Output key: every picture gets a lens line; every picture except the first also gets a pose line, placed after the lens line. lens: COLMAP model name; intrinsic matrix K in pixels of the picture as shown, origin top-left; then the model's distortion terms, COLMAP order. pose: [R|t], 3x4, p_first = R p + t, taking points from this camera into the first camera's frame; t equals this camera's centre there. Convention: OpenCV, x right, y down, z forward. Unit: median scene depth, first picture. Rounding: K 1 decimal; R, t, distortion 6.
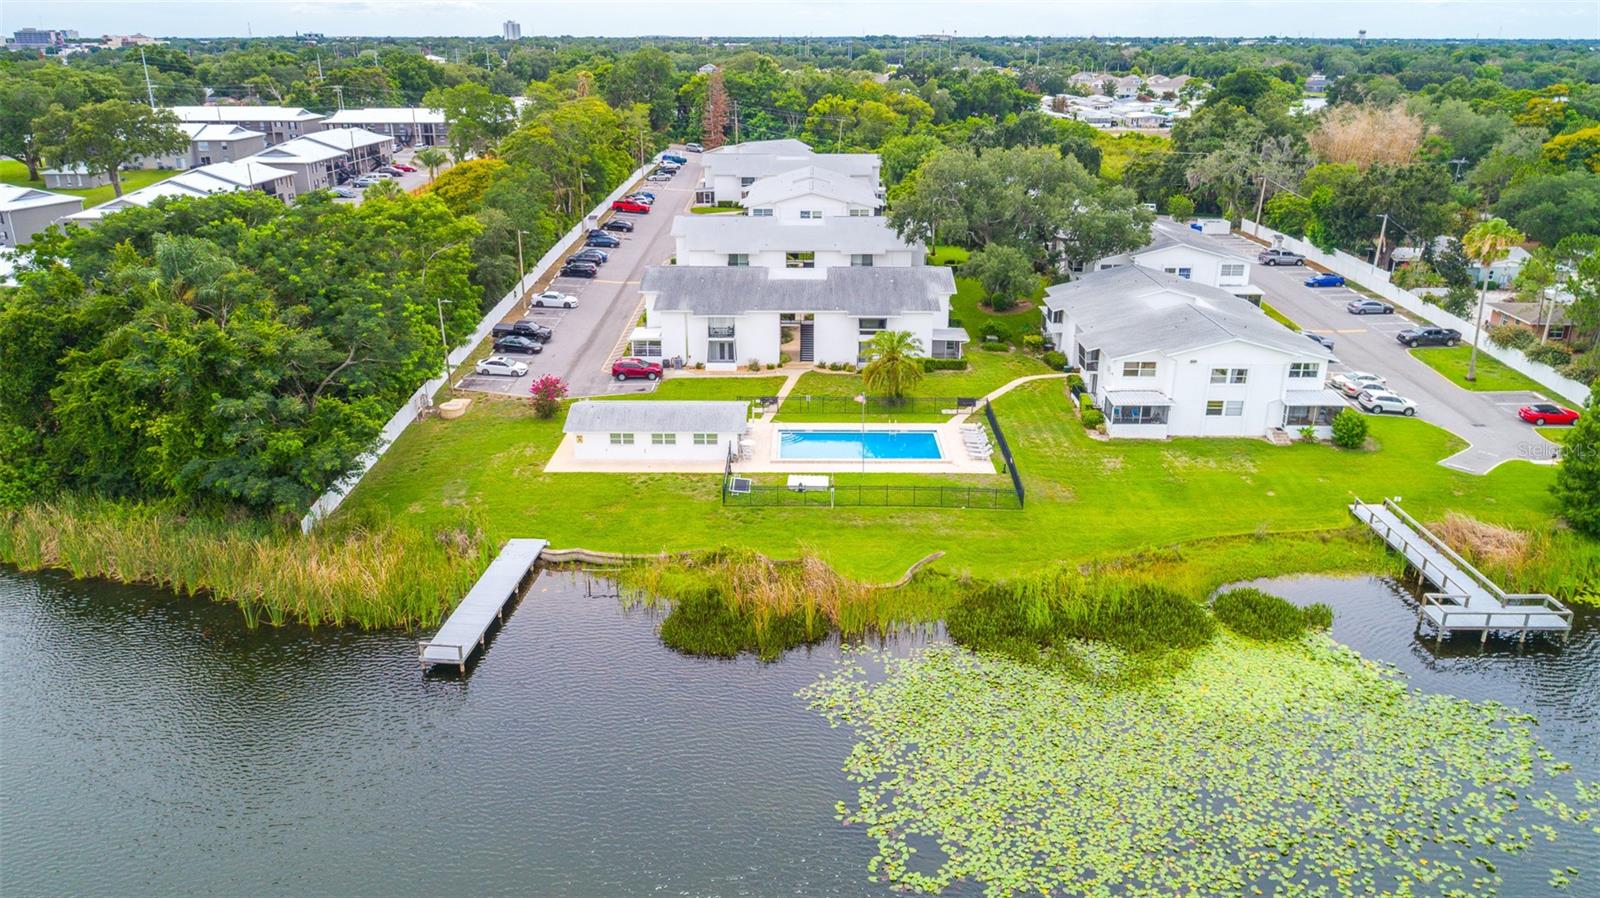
lens RADIAL K [[1081.2, 0, 796.4], [0, 1081.2, 451.7], [0, 0, 1]] dist [-0.016994, 0.007468]
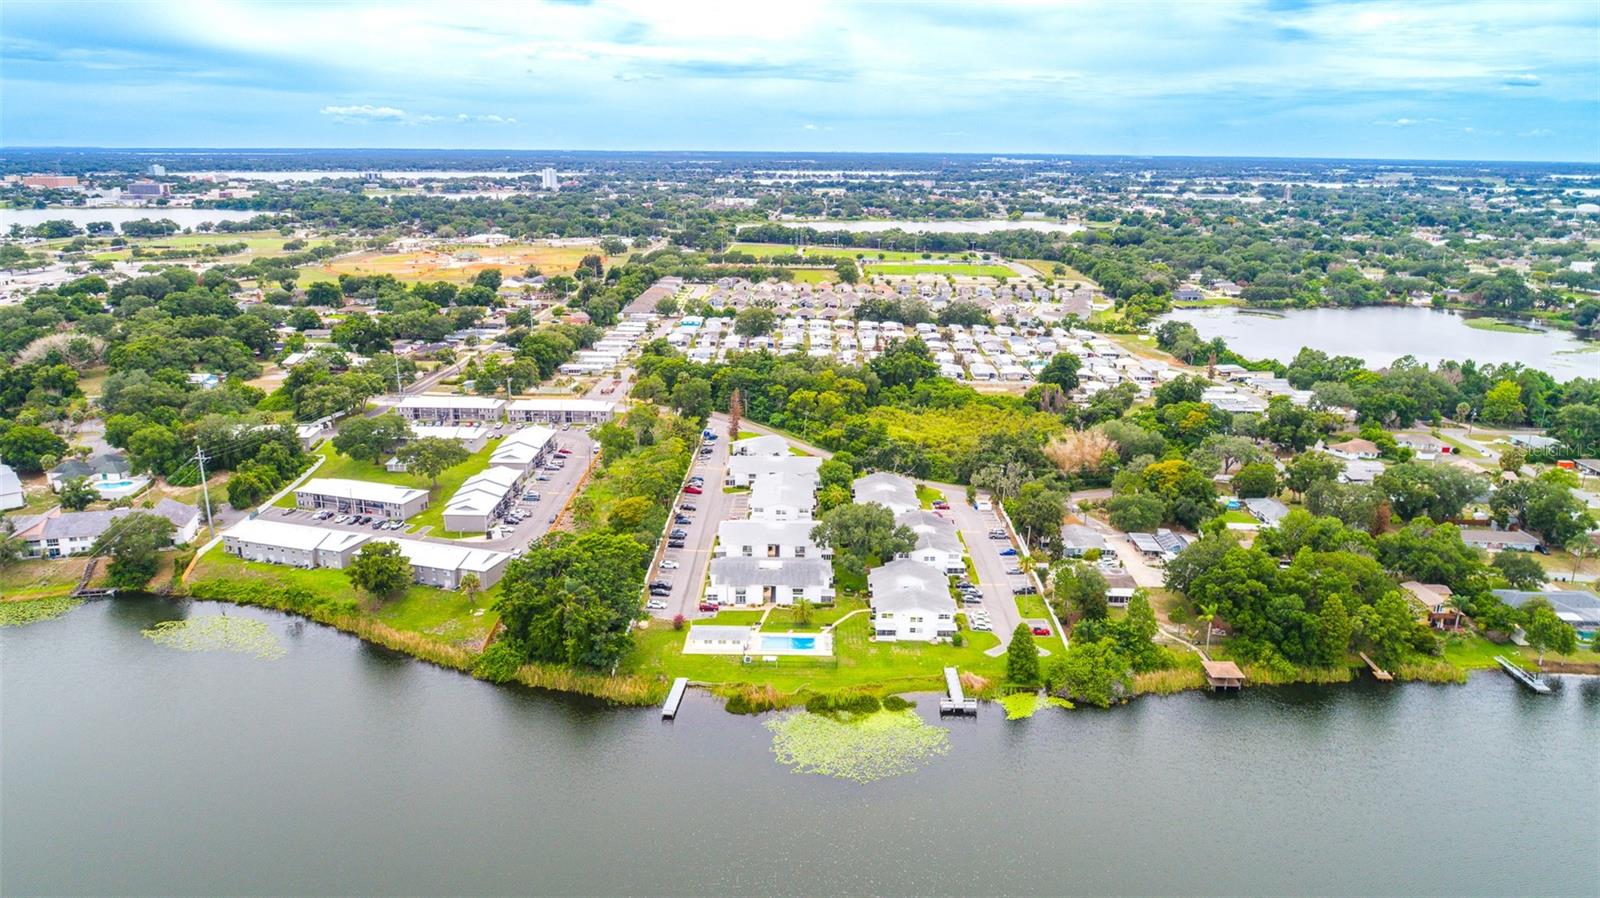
lens RADIAL K [[1081.2, 0, 798.7], [0, 1081.2, 446.8], [0, 0, 1]] dist [-0.016994, 0.007468]
pose [[0.999960, 0.008770, -0.001666, 0.090118], [-0.008872, 0.997054, -0.076189, -0.326204], [0.000993, 0.076201, 0.997092, -2.034036]]
